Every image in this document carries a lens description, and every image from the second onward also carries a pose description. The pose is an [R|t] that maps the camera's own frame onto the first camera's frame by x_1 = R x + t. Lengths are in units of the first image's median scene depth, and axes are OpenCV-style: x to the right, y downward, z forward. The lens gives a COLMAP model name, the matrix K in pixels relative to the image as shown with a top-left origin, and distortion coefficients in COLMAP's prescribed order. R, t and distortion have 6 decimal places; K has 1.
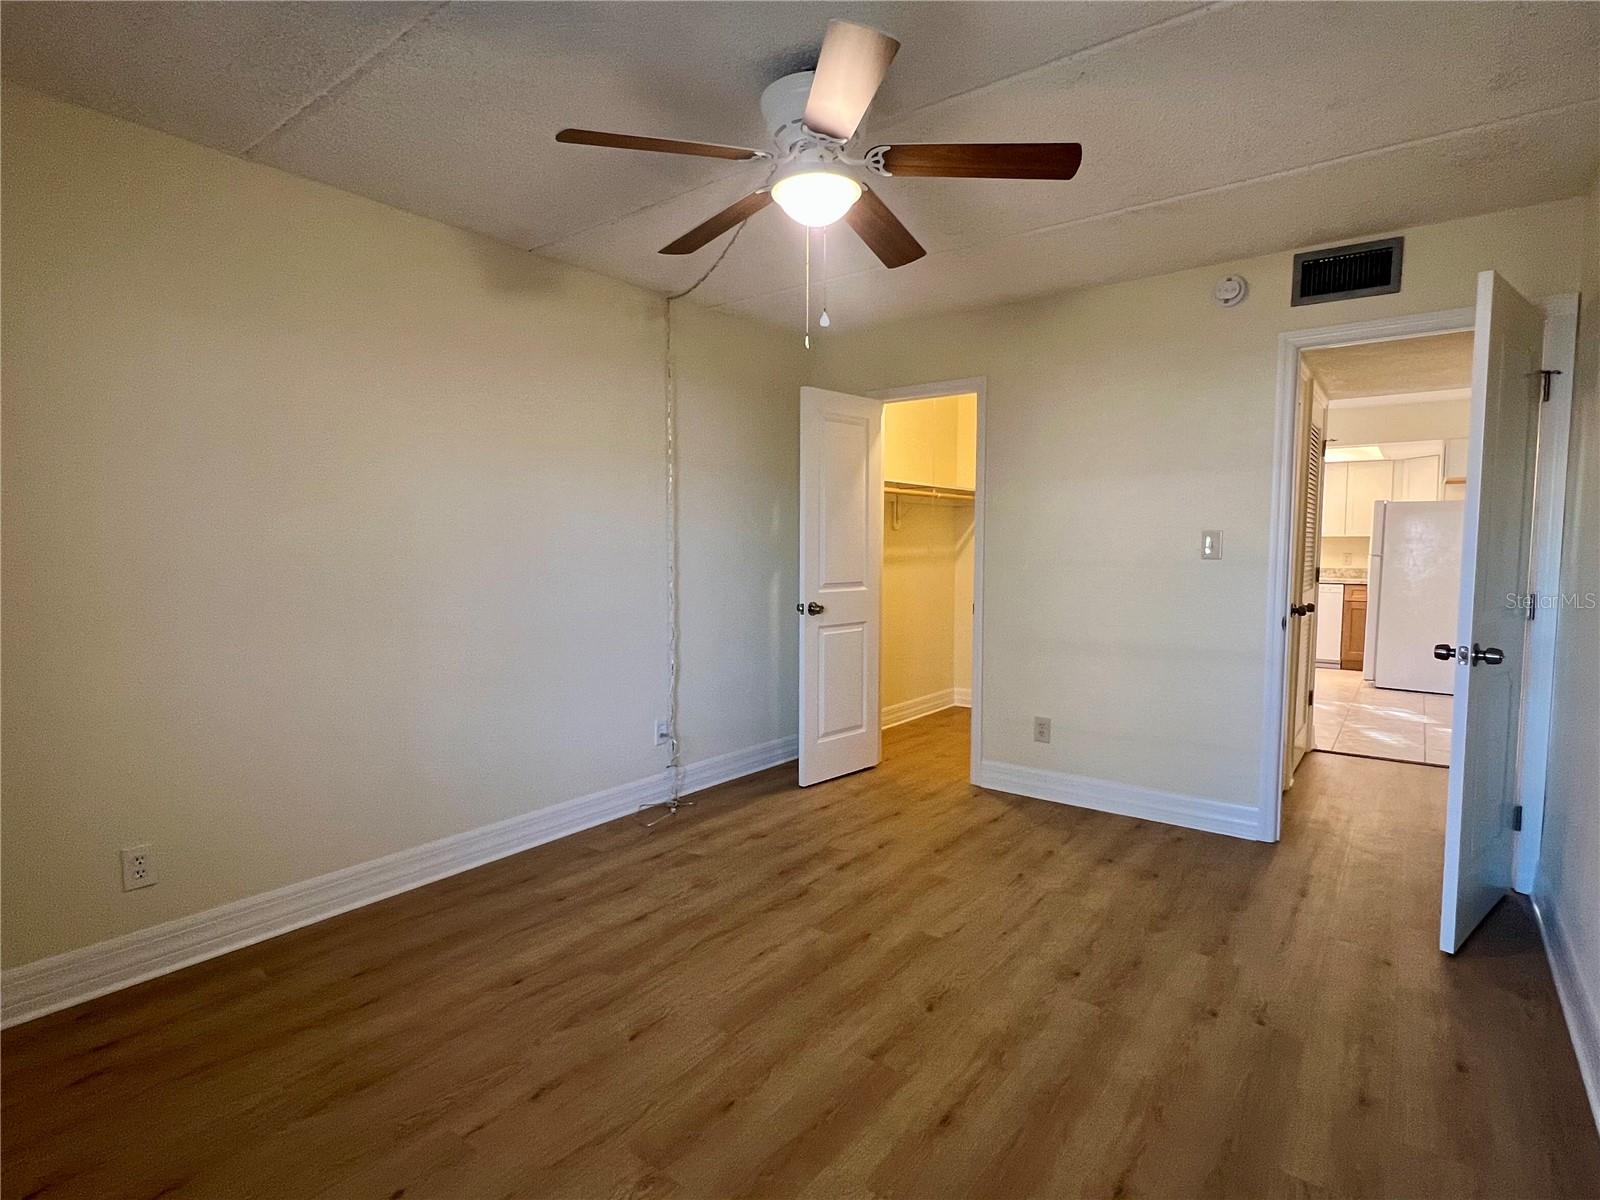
lens RADIAL K [[797.5, 0, 799.1], [0, 797.5, 597.7], [0, 0, 1]] dist [-0.000457, 0.000185]
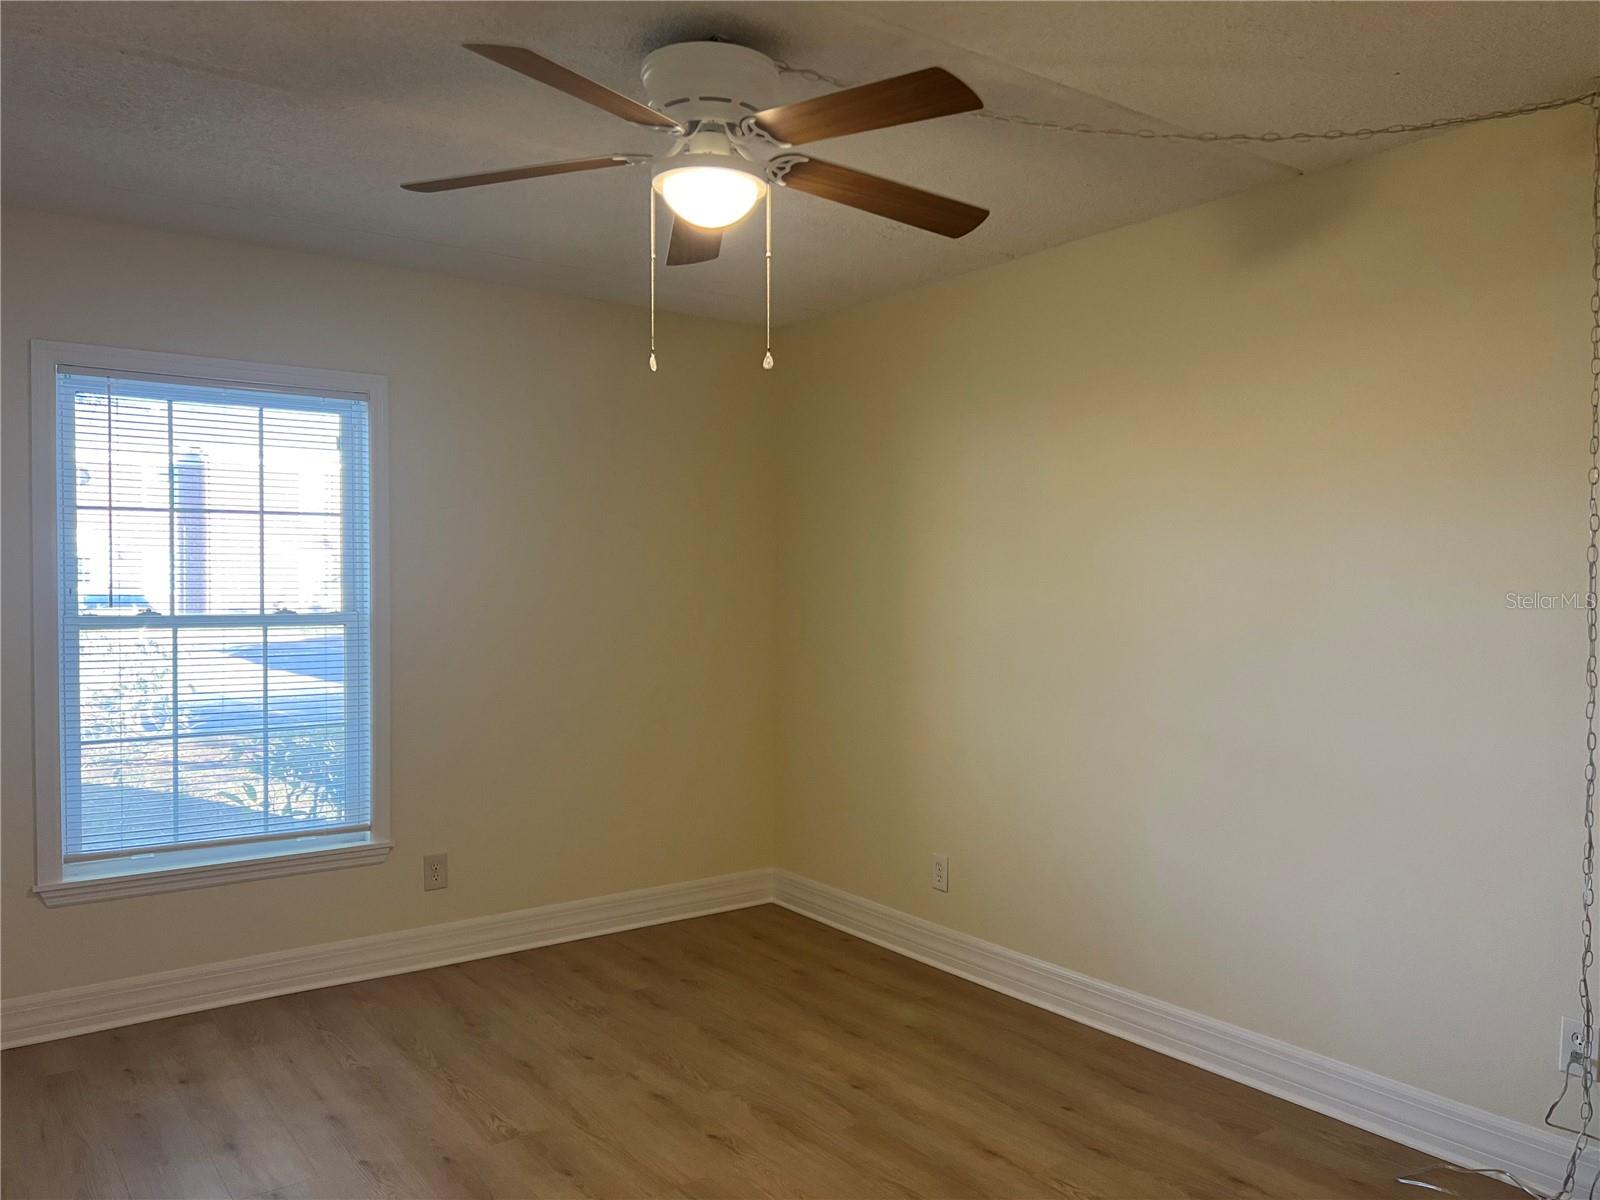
lens RADIAL K [[1191.2, 0, 817.5], [0, 1191.2, 596.4], [0, 0, 1]] dist [0.030345, -0.001967]
pose [[-0.247722, 0.012373, -0.968752, 0.964512], [-0.072982, 0.996839, 0.031395, -0.126044], [0.966078, 0.078479, -0.246036, 1.196159]]
